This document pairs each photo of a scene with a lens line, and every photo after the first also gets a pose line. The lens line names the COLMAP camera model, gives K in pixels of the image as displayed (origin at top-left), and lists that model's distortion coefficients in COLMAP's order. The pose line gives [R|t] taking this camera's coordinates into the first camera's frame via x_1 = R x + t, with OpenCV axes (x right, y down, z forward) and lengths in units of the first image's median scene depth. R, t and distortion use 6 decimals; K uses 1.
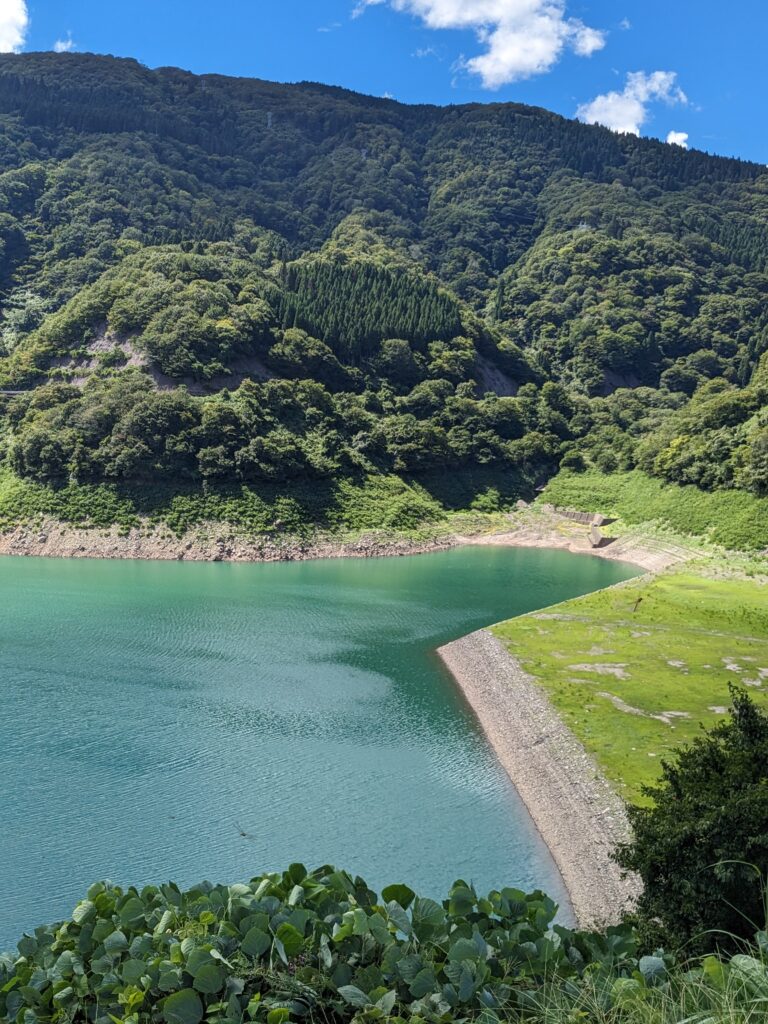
lens RADIAL K [[797.5, 0, 384.0], [0, 797.5, 512.0], [0, 0, 1]] dist [0.005318, -0.074308]
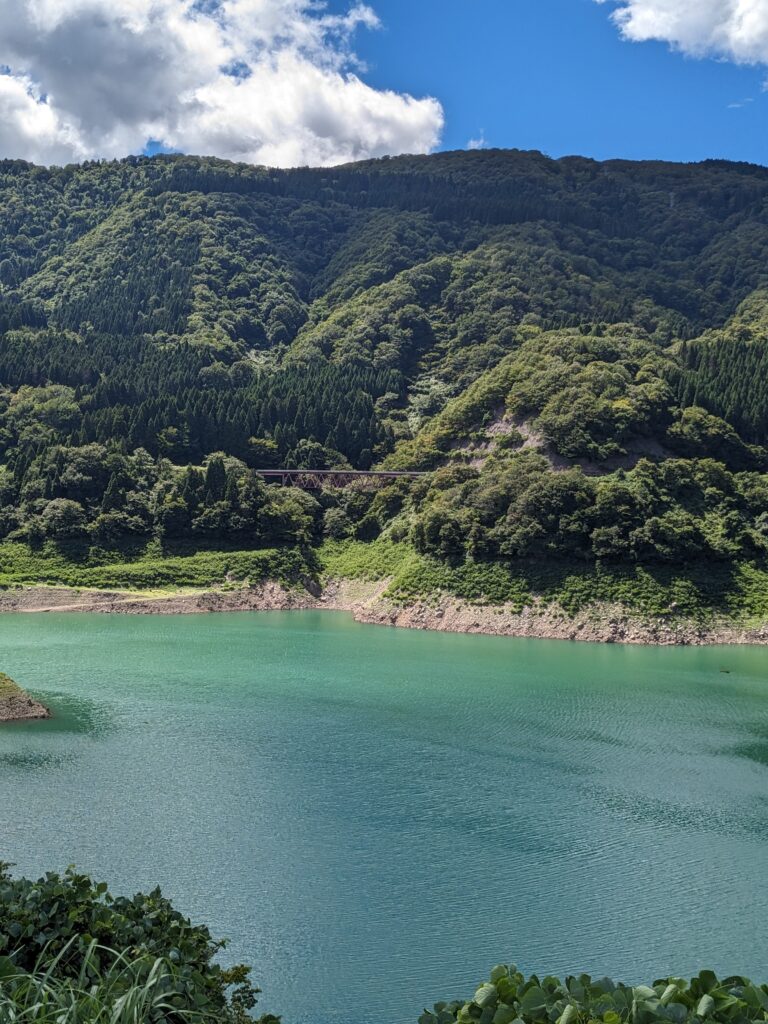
lens RADIAL K [[797.5, 0, 384.0], [0, 797.5, 512.0], [0, 0, 1]] dist [0.005318, -0.074308]
pose [[0.971171, 0.010064, -0.238173, -0.251076], [-0.022365, 0.998548, -0.049005, -0.045886], [0.237334, 0.052919, 0.969986, -0.030299]]
